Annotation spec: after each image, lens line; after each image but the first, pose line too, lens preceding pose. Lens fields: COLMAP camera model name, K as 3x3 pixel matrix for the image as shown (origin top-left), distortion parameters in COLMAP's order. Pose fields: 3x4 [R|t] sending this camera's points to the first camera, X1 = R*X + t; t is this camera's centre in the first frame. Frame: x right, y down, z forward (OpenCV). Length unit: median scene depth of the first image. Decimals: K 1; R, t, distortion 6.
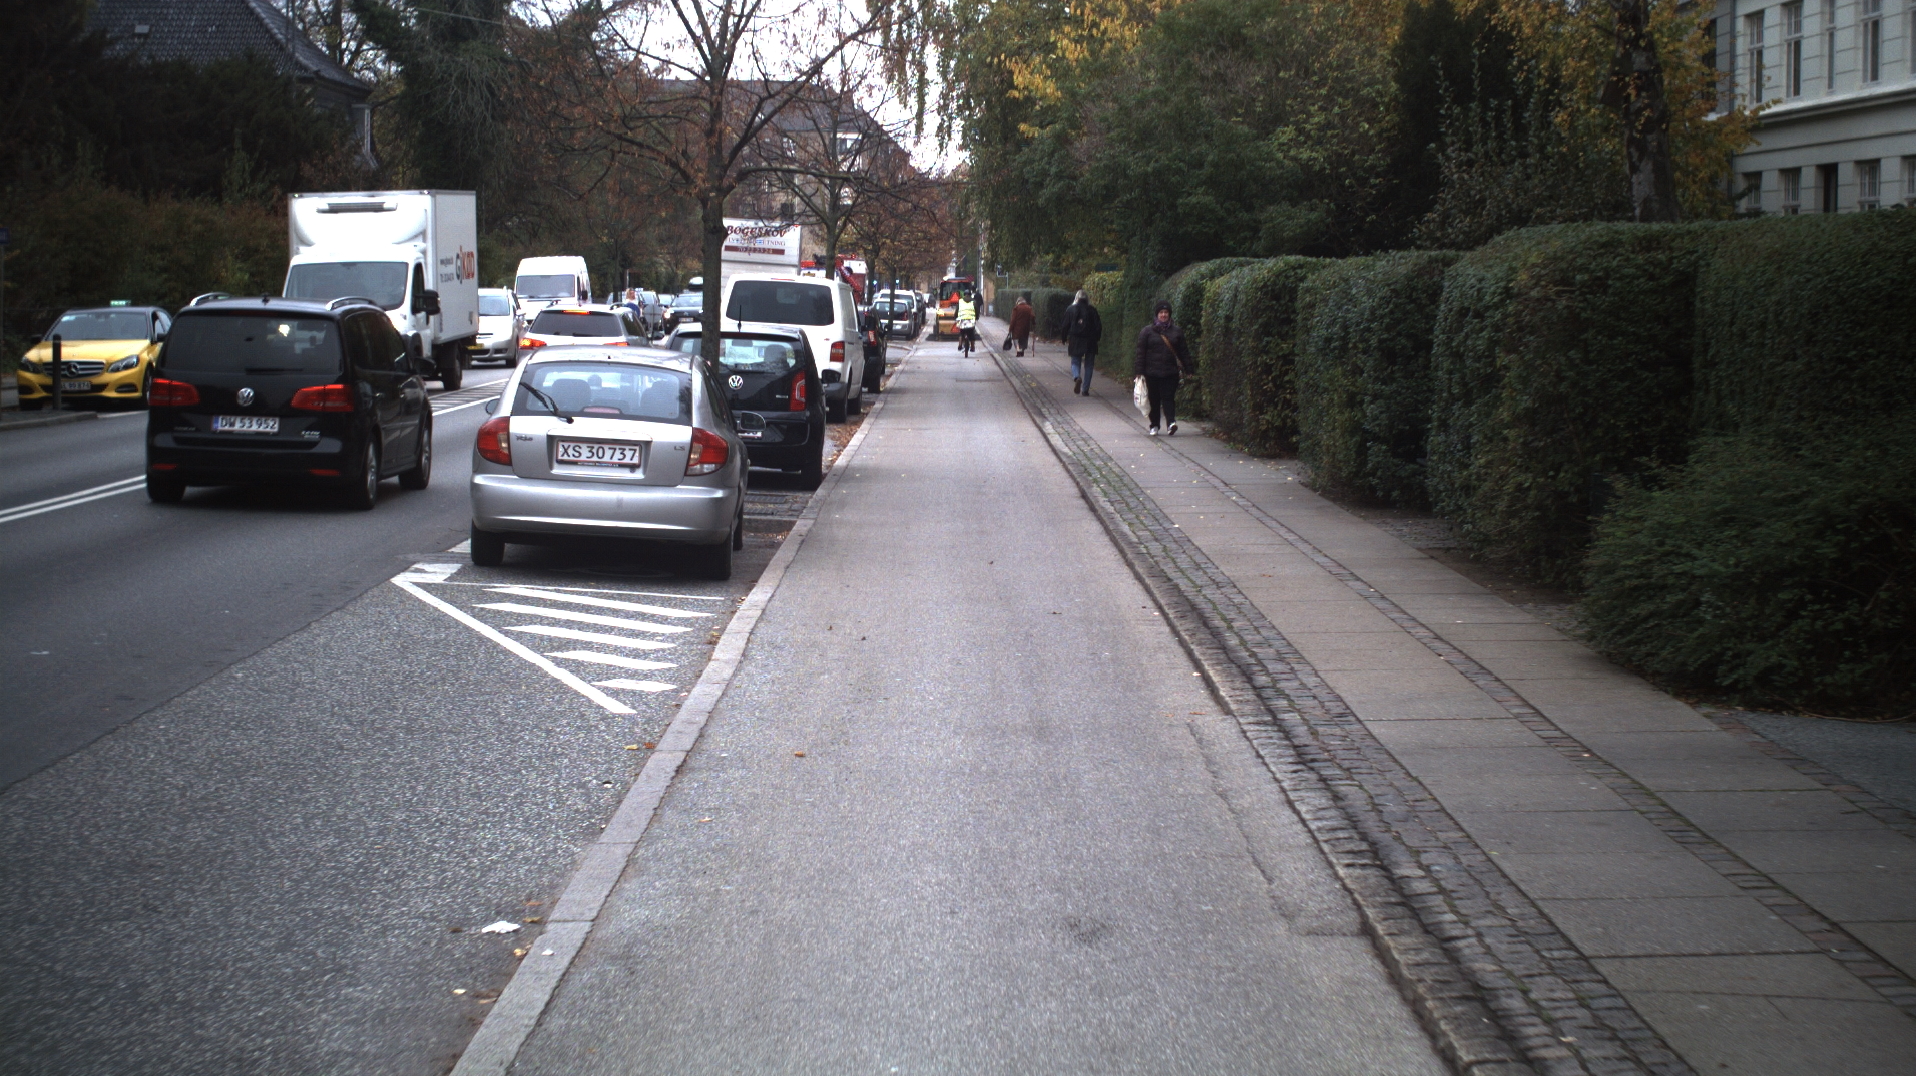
lens RADIAL K [[1625.1, 0, 958.0], [0, 1625.1, 538.0], [0, 0, 1]] dist [-0.035158, -0.009072]
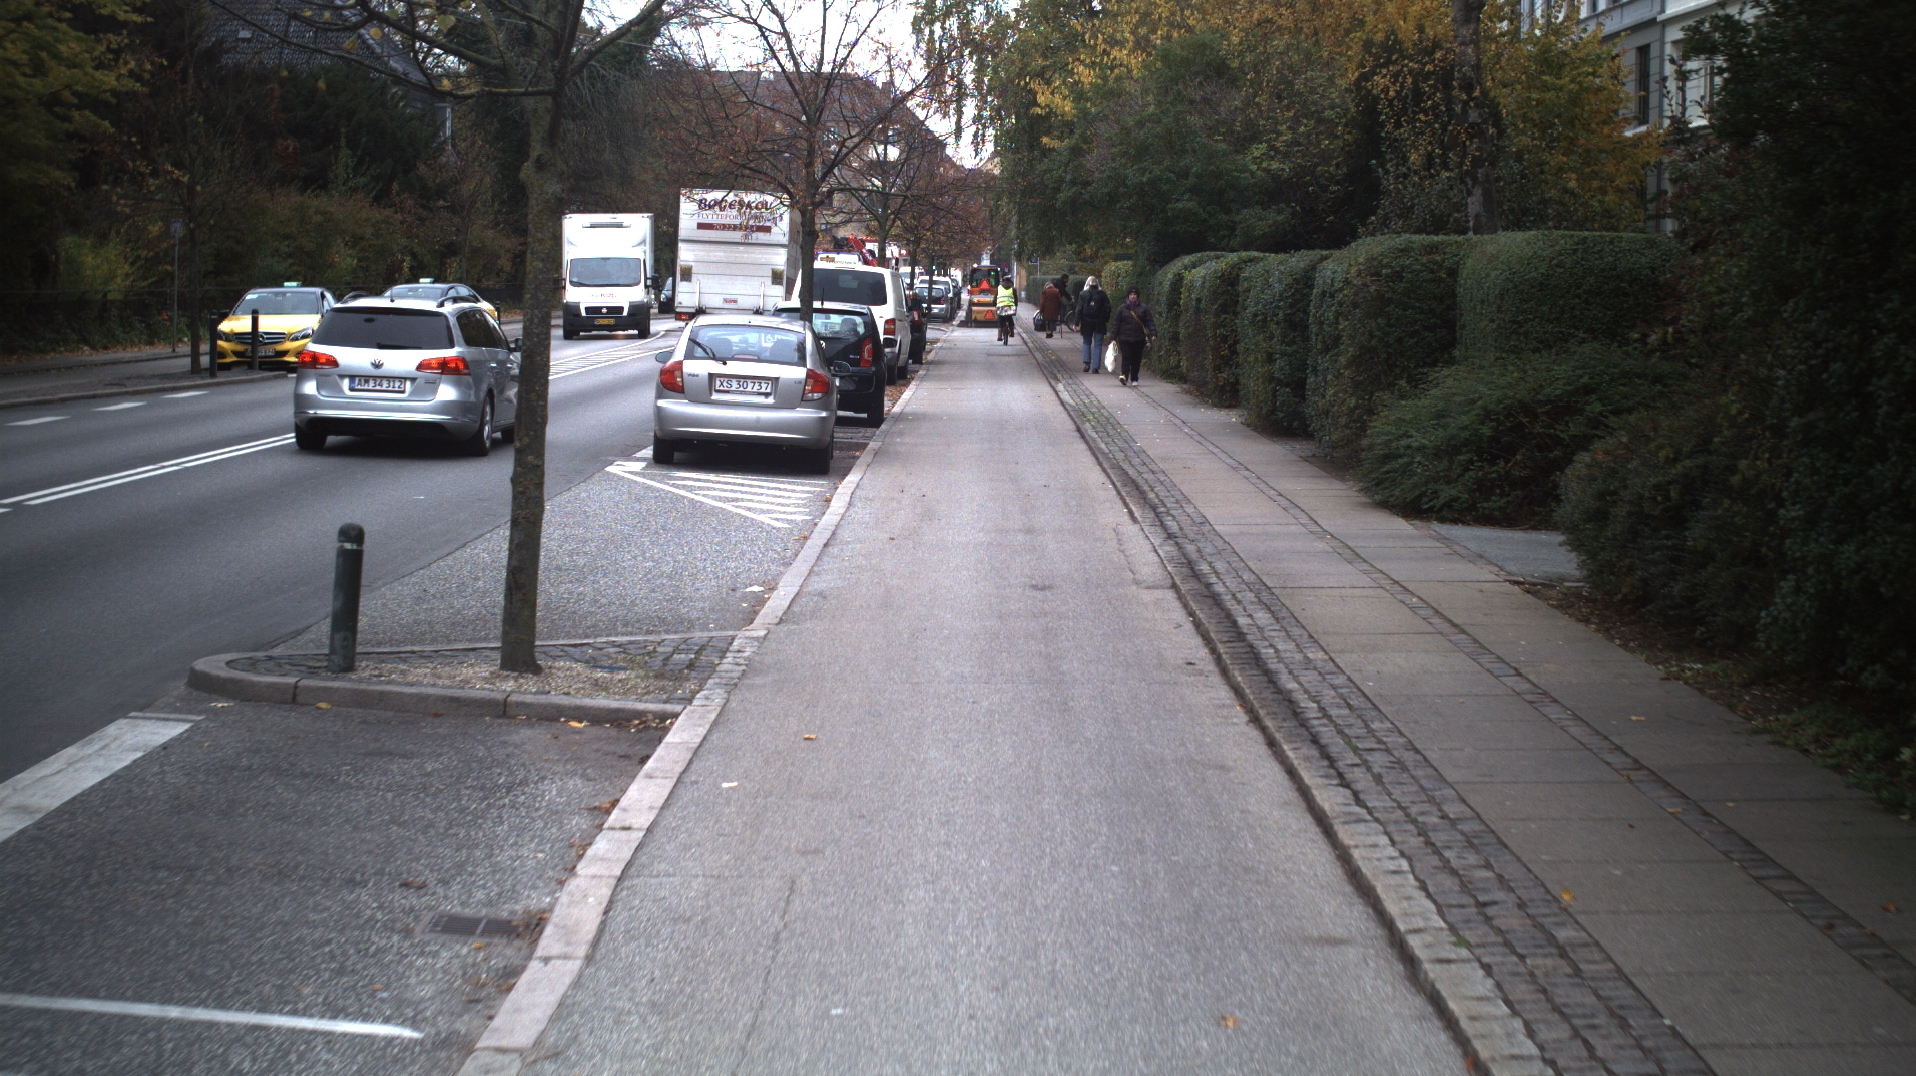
lens RADIAL K [[1612.4, 0, 993.2], [0, 1612.4, 538.9], [0, 0, 1]] dist [-0.034584, -0.003384]
pose [[0.999988, 0.004717, 0.000901, 0.003516], [-0.004725, 0.999939, 0.009936, 0.034031], [-0.000854, -0.009940, 0.999950, -0.226302]]
